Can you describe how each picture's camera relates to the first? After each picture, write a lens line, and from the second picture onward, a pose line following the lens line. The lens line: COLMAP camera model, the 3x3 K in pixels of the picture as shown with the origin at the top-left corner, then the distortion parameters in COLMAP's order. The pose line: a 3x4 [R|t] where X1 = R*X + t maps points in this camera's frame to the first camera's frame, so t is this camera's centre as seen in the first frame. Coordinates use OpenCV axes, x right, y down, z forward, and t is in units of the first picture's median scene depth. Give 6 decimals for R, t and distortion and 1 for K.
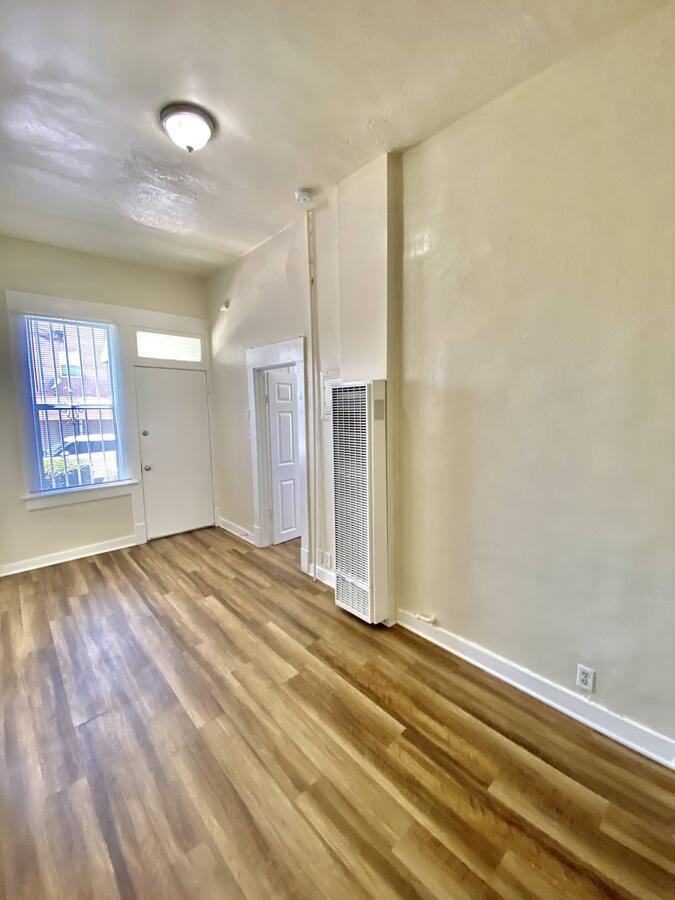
lens RADIAL K [[367.2, 0, 337.1], [0, 367.2, 446.8], [0, 0, 1]] dist [0.023891, -0.022257]
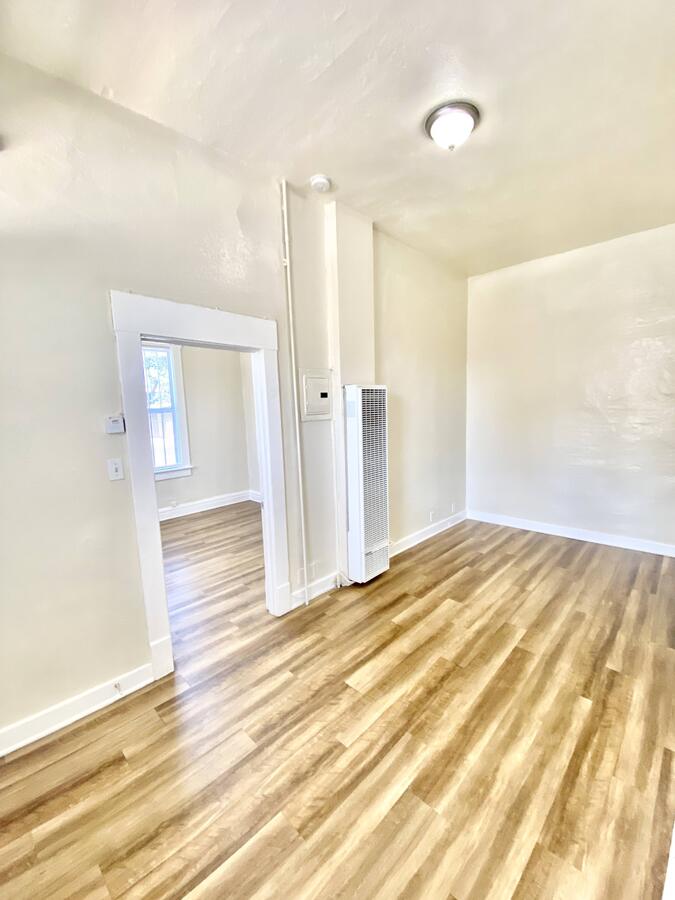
lens RADIAL K [[367.2, 0, 337.1], [0, 367.2, 446.8], [0, 0, 1]] dist [0.023891, -0.022257]
pose [[-0.056811, -0.092656, 0.994076, -1.171049], [0.142140, 0.984791, 0.099913, -0.110573], [-0.988215, 0.146974, -0.042777, 1.176102]]
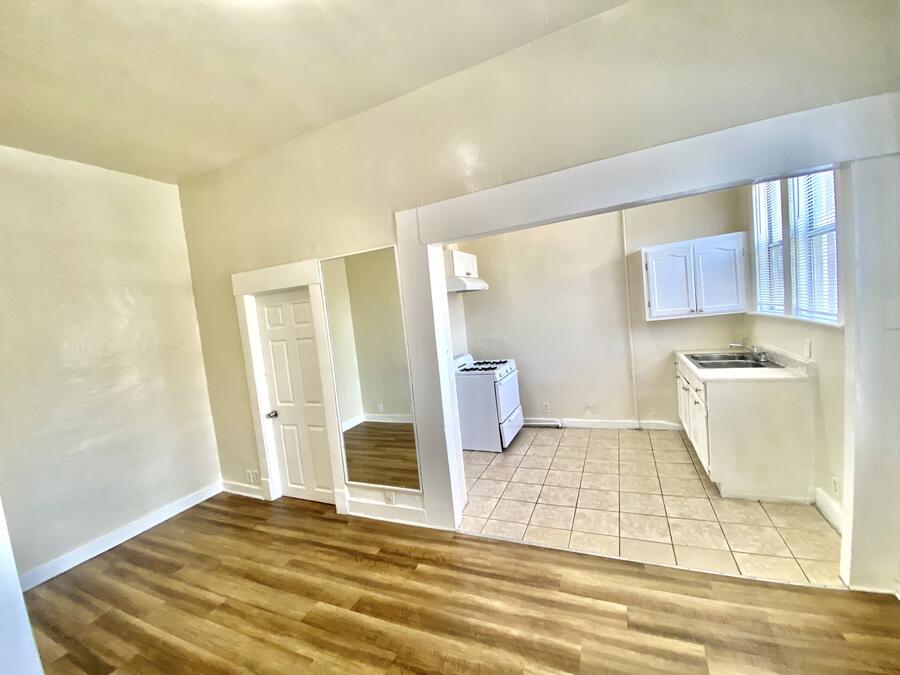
lens RADIAL K [[368.0, 0, 449.4], [0, 368.0, 336.2], [0, 0, 1]] dist [0.020966, -0.020841]
pose [[-0.909357, 0.138782, -0.392186, -0.291155], [0.074402, 0.981771, 0.174903, -0.180864], [0.409310, 0.129870, -0.903105, 1.512404]]
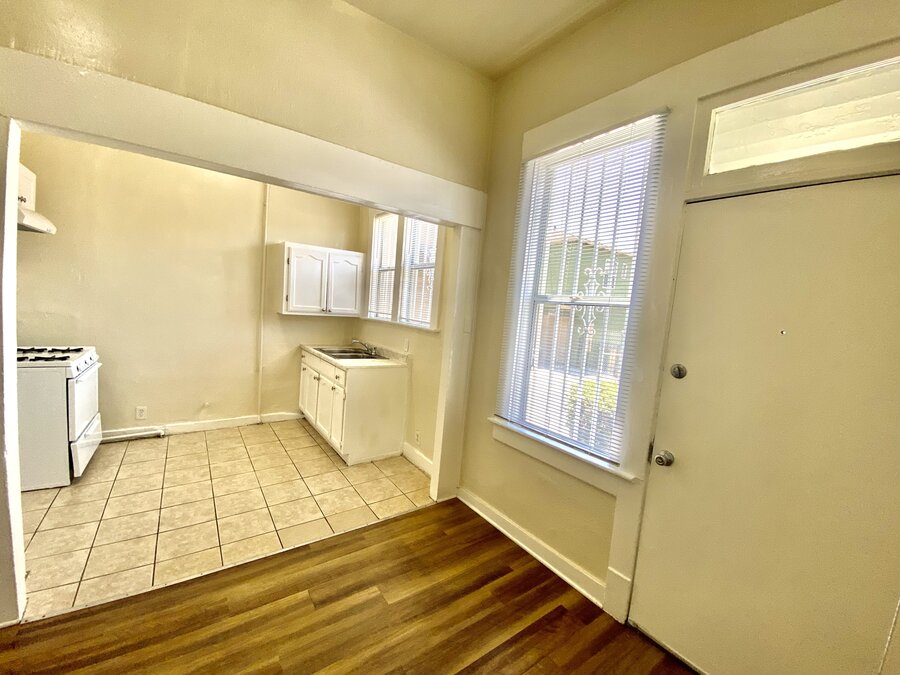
lens RADIAL K [[367.2, 0, 449.1], [0, 367.2, 337.5], [0, 0, 1]] dist [0.023891, -0.022257]
pose [[-0.113891, 0.088080, -0.989581, -0.180217], [-0.183331, 0.977093, 0.108069, -0.114969], [0.976432, 0.193729, -0.095134, 1.308843]]
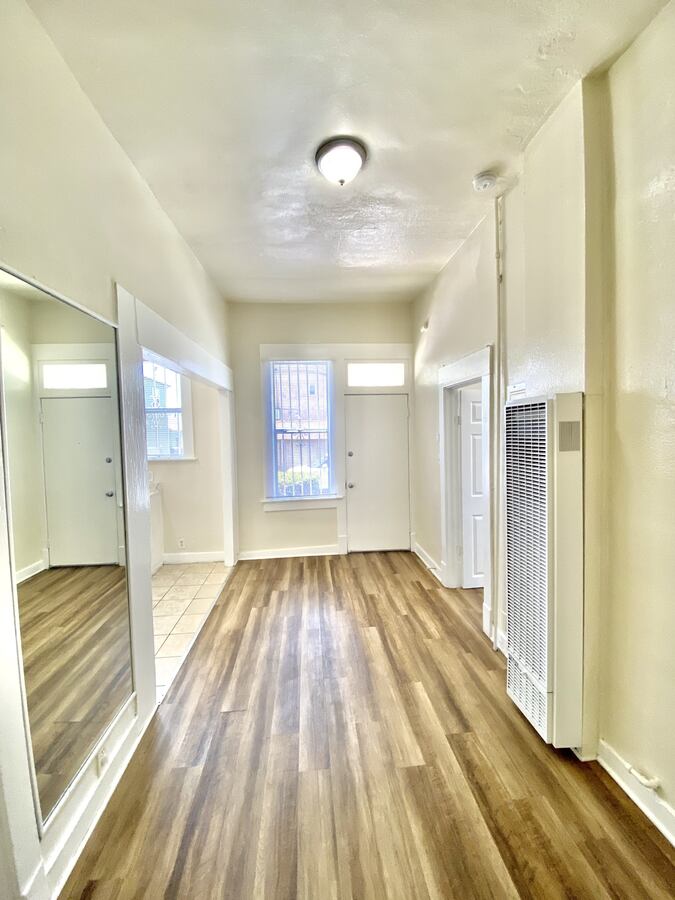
lens RADIAL K [[367.2, 0, 337.1], [0, 367.2, 446.8], [0, 0, 1]] dist [0.023891, -0.022257]
pose [[0.793621, 0.022766, -0.607986, 0.183794], [-0.053763, 0.998015, -0.032808, -0.033031], [0.606032, 0.058725, 0.793270, 0.180041]]
